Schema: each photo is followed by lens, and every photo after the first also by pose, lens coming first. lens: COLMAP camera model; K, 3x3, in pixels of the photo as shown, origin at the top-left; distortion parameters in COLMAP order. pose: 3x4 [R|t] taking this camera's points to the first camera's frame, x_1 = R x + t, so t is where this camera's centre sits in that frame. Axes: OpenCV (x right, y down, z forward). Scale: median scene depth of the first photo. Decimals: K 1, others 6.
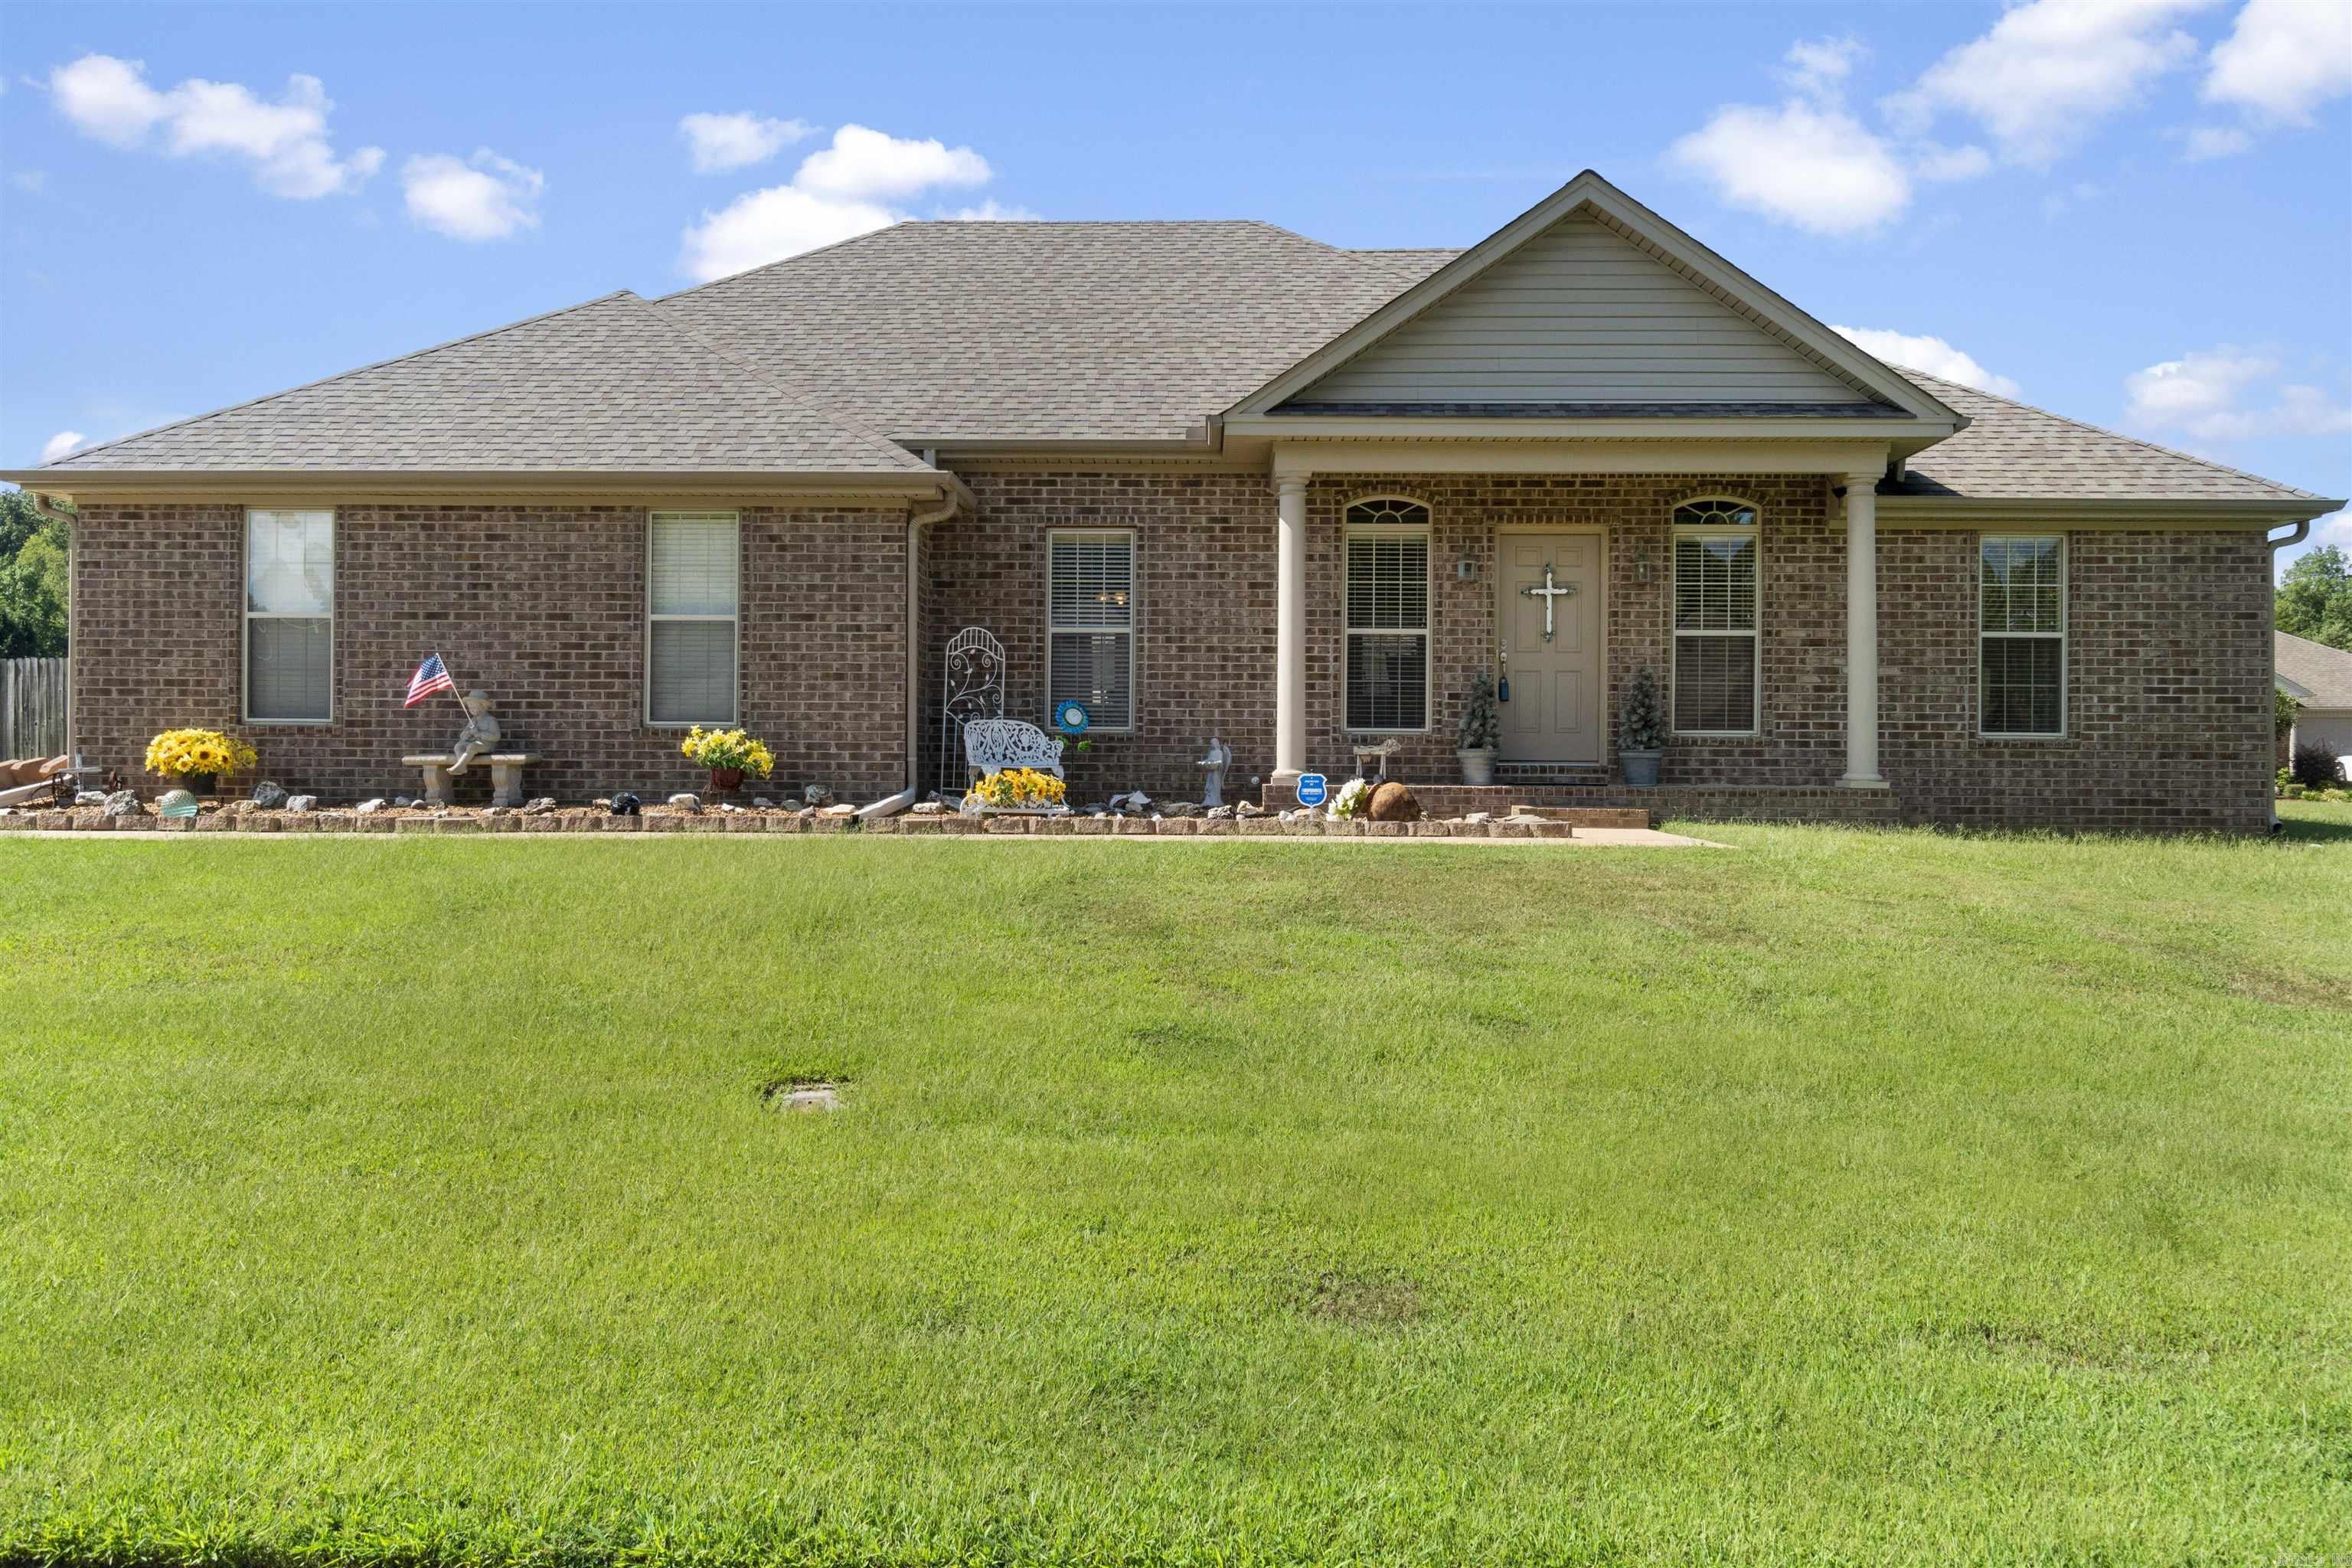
lens RADIAL K [[1853.1, 0, 1168.4], [0, 1853.1, 801.5], [0, 0, 1]] dist [-0.009701, 0.002601]
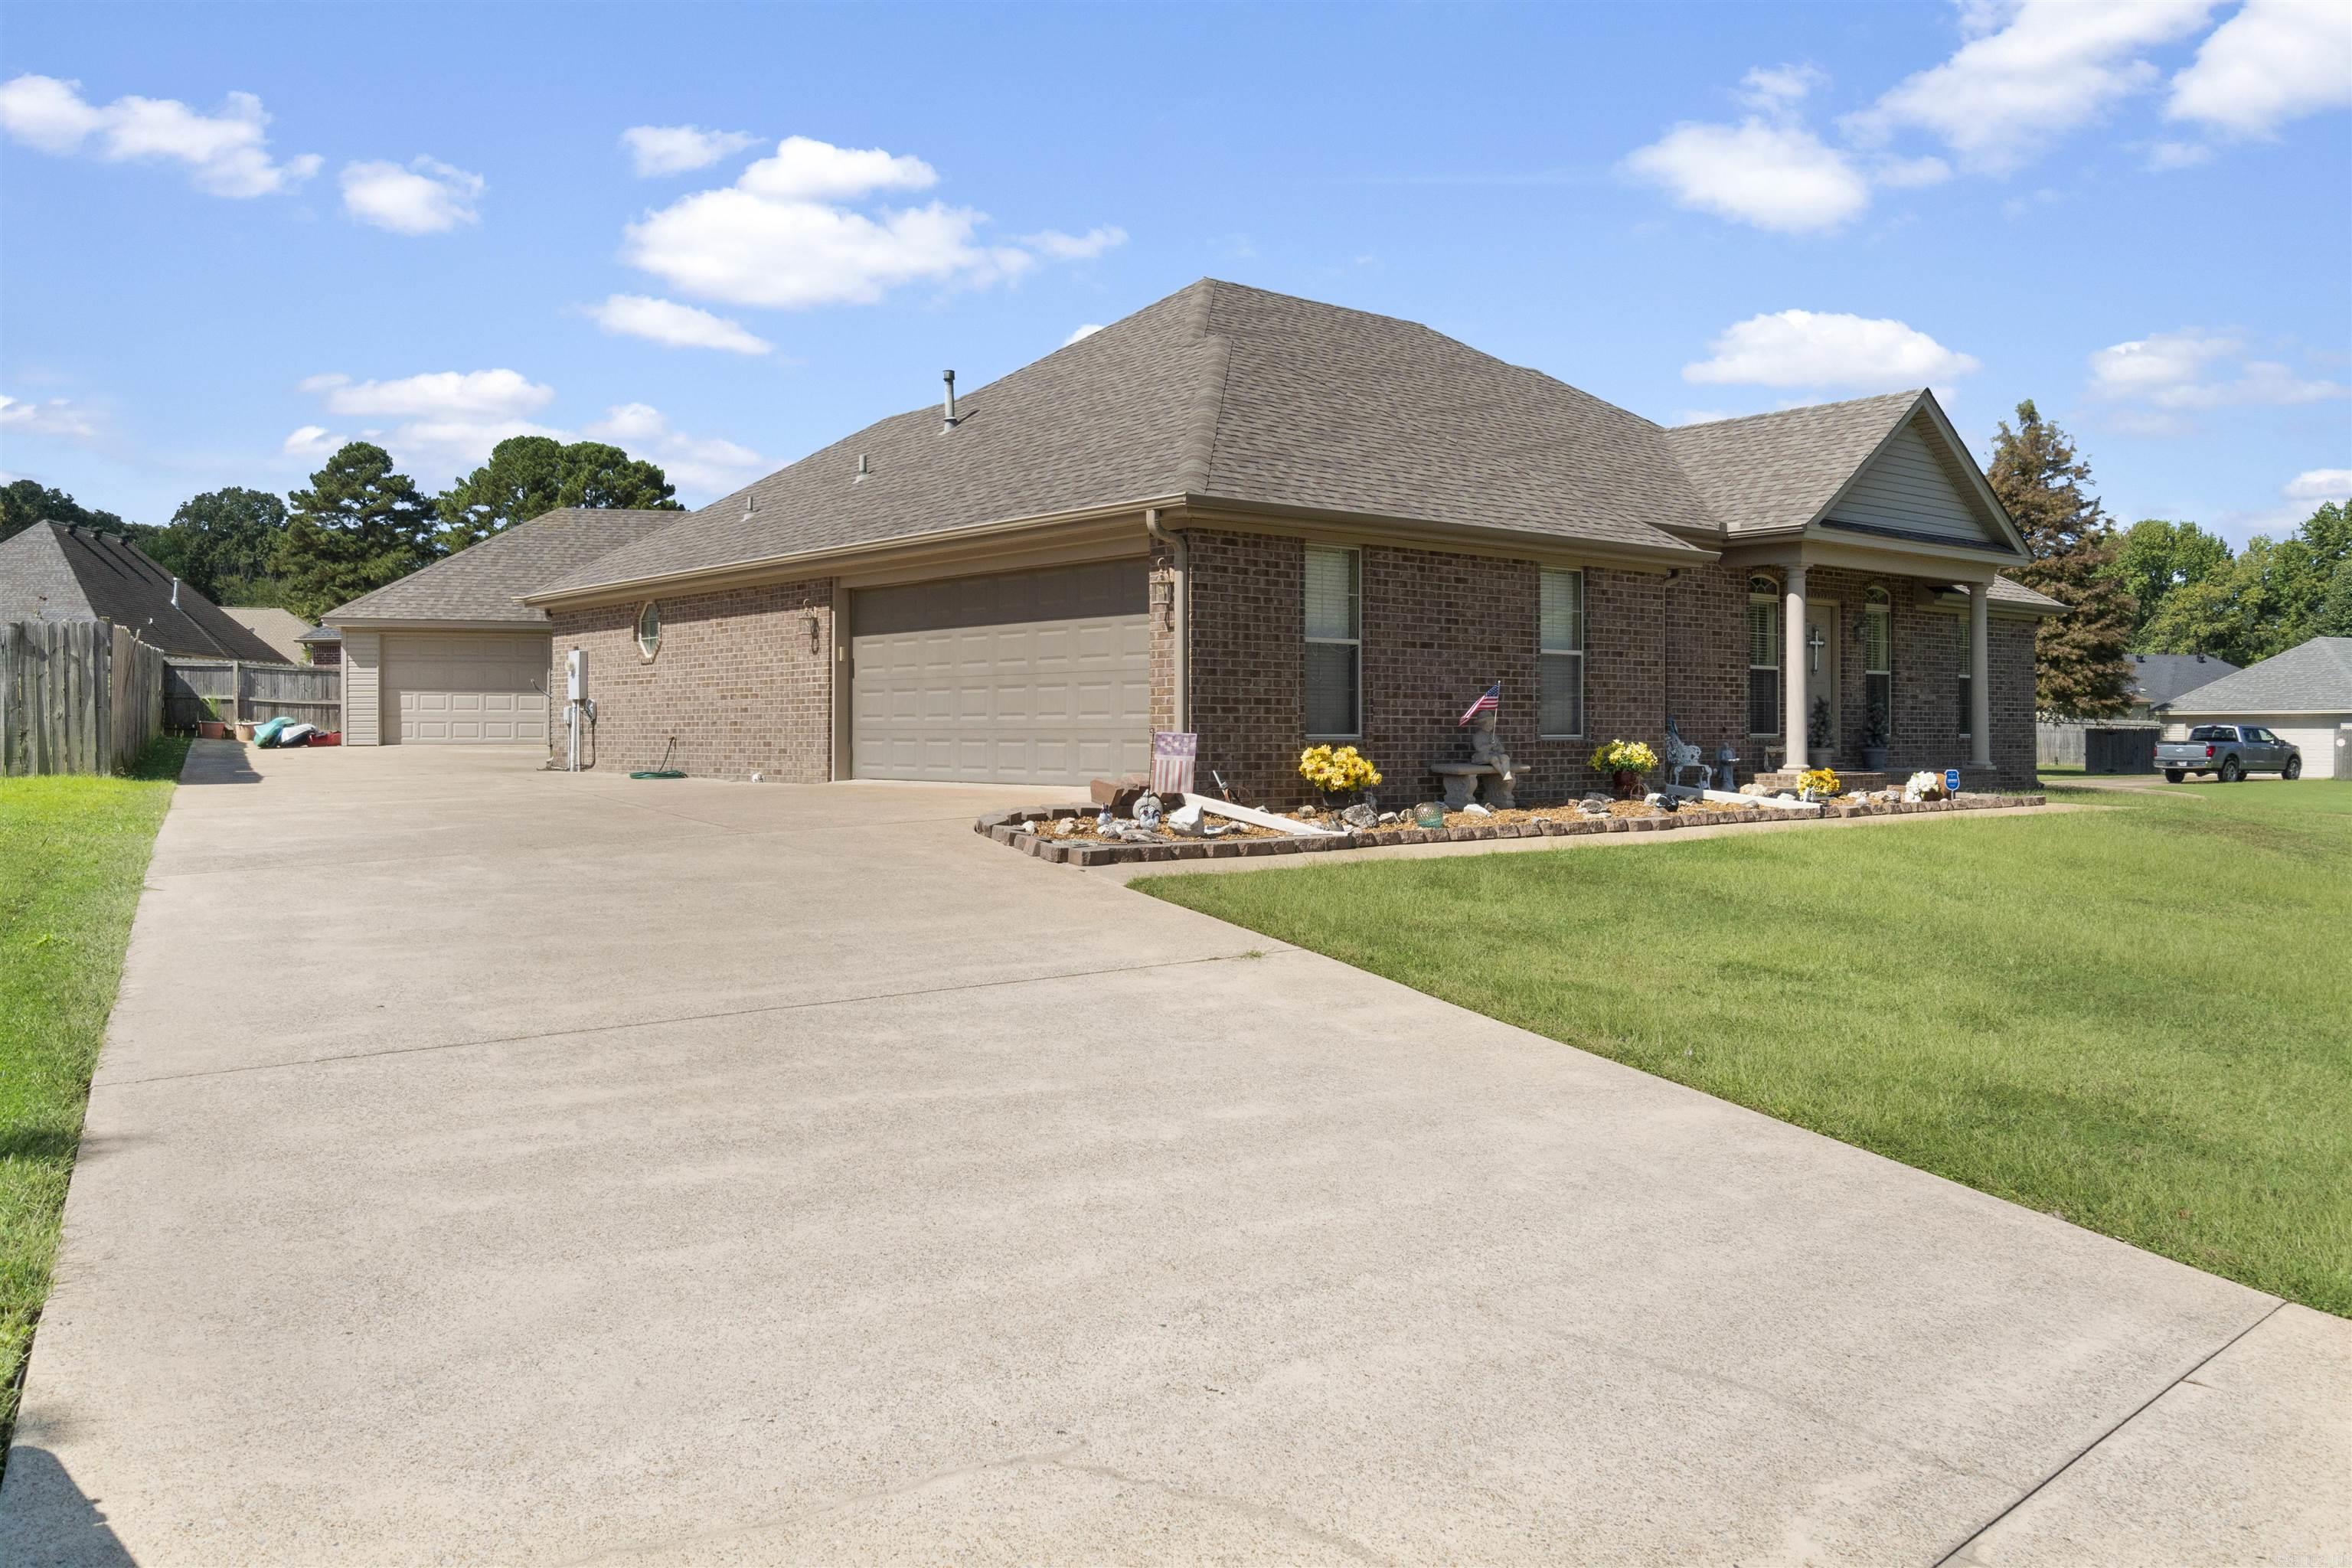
lens RADIAL K [[1853.1, 0, 1175.5], [0, 1853.1, 770.6], [0, 0, 1]] dist [-0.009701, 0.002601]
pose [[0.742152, -0.020212, 0.669927, -1.225394], [0.015891, 0.999795, 0.012560, -0.036532], [-0.670043, 0.001324, 0.742321, 0.227643]]
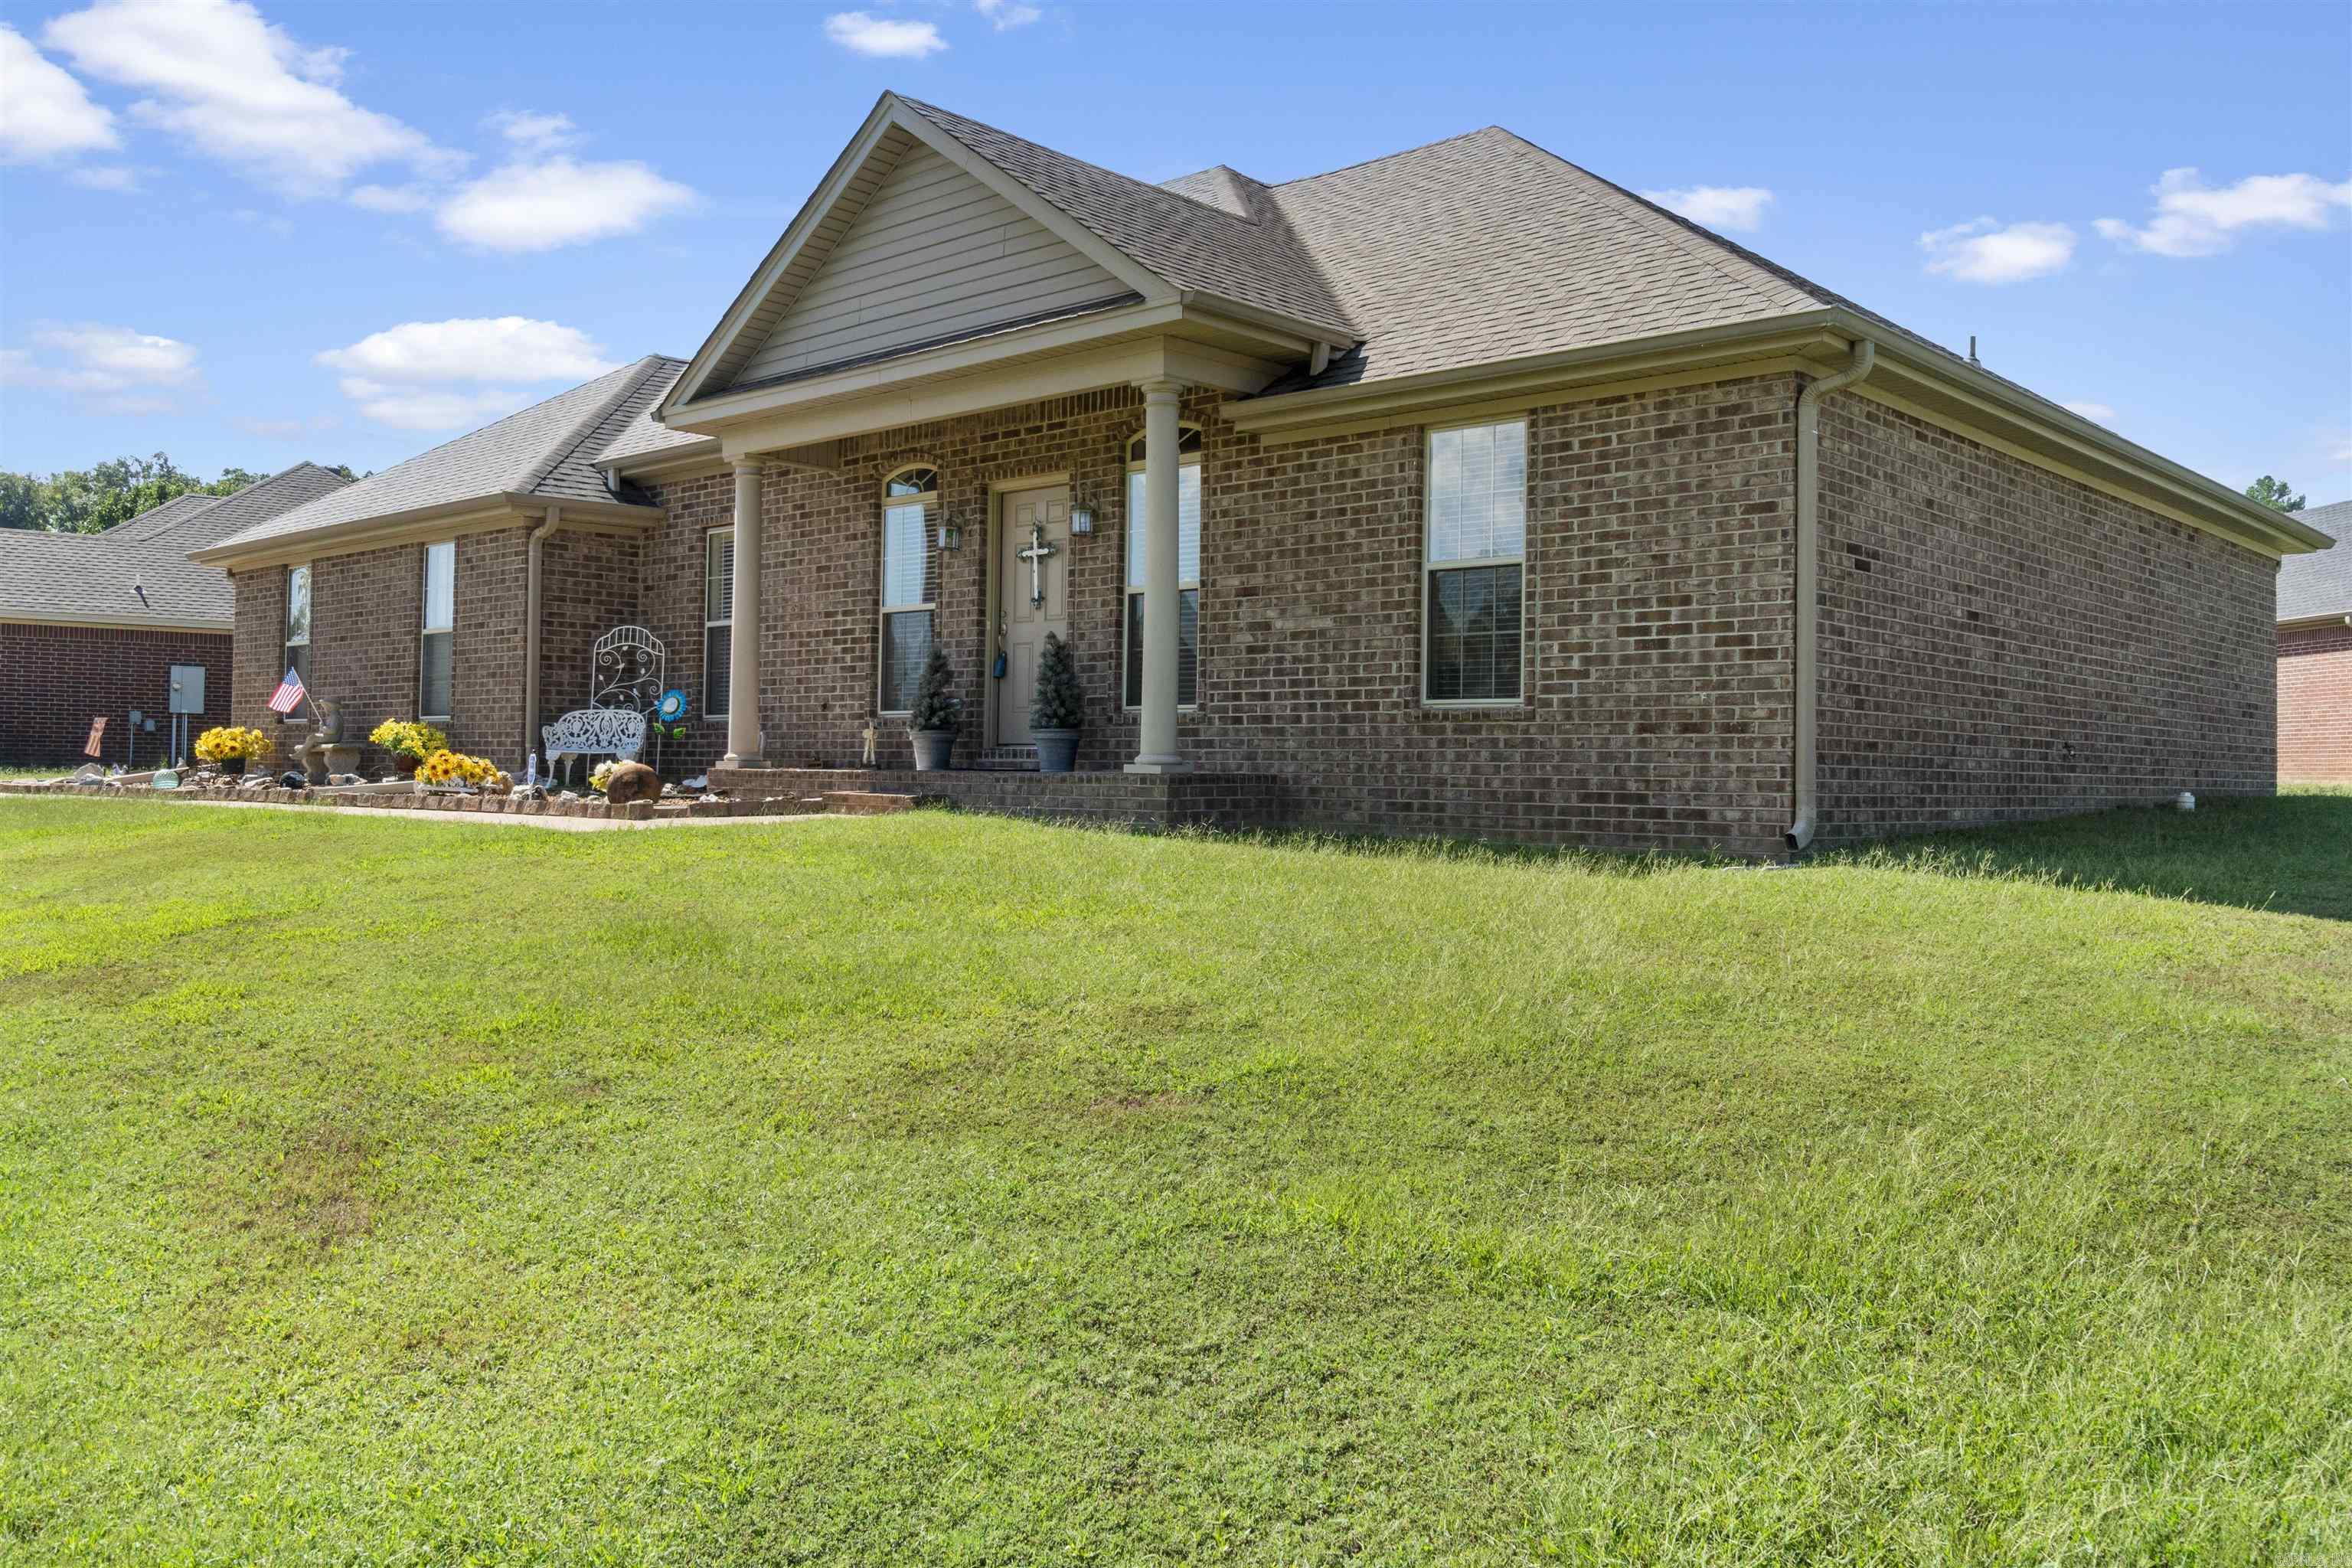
lens RADIAL K [[1853.1, 0, 1169.7], [0, 1853.1, 765.4], [0, 0, 1]] dist [-0.009701, 0.002601]
pose [[0.750649, -0.000170, -0.660701, 0.851893], [-0.016690, 0.999676, -0.019220, 0.004190], [0.660490, 0.025455, 0.750403, 0.387184]]
